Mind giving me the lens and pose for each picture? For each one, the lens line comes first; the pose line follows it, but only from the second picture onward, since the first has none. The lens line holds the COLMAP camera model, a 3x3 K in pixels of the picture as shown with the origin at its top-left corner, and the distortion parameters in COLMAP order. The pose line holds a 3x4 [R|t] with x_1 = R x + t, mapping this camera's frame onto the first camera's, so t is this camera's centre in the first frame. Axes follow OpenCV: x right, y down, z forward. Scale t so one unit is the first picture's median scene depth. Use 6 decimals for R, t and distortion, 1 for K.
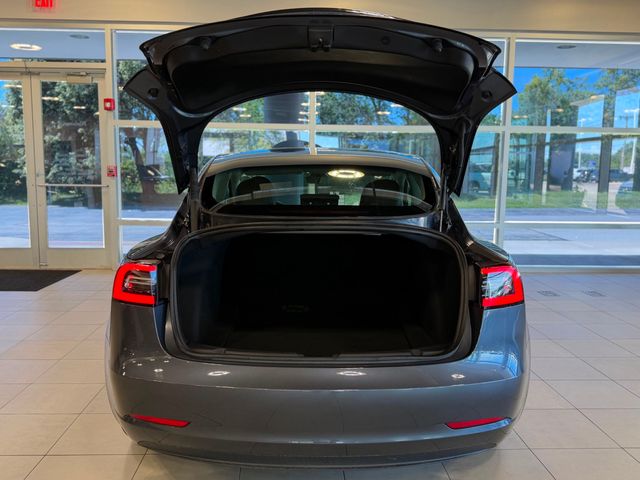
lens RADIAL K [[582.2, 0, 316.7], [0, 582.2, 243.9], [0, 0, 1]] dist [0.000879, -0.015413]
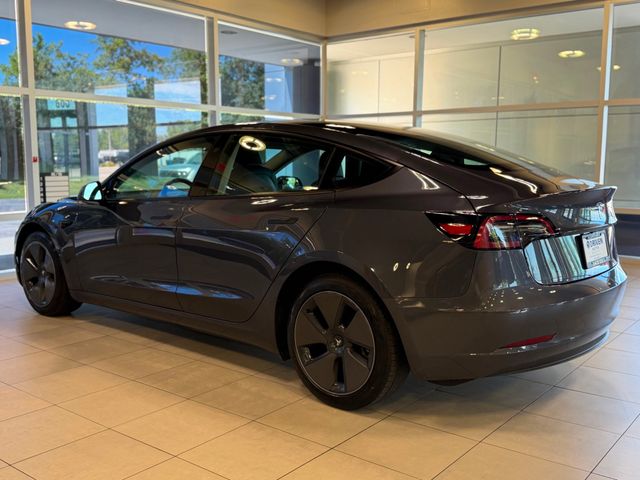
lens RADIAL K [[649.9, 0, 320.0], [0, 649.9, 240.0], [0, 0, 1]] dist [0.198229, -0.447096]
pose [[0.654235, -0.098186, 0.749891, -0.419216], [0.099107, 0.994117, 0.043699, -0.001622], [-0.749770, 0.045730, 0.660117, 0.111793]]
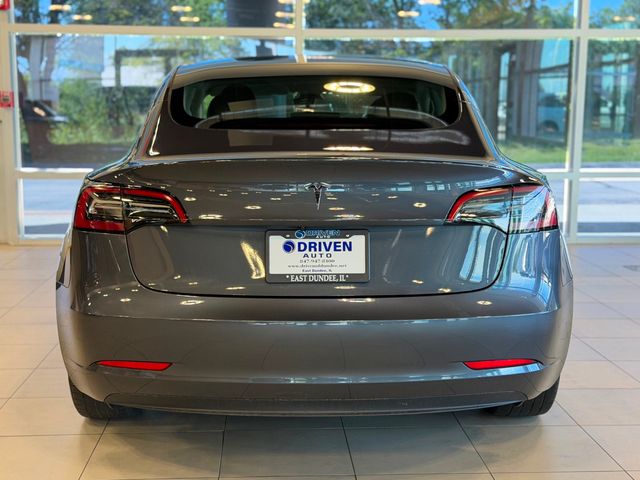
lens RADIAL K [[941.0, 0, 320.8], [0, 941.0, 244.7], [0, 0, 1]] dist [-0.003971, 0.051284]
pose [[0.999799, -0.009716, 0.017549, -0.004386], [0.009401, 0.999794, 0.017986, 0.027446], [-0.017720, -0.017818, 0.999684, -0.105818]]
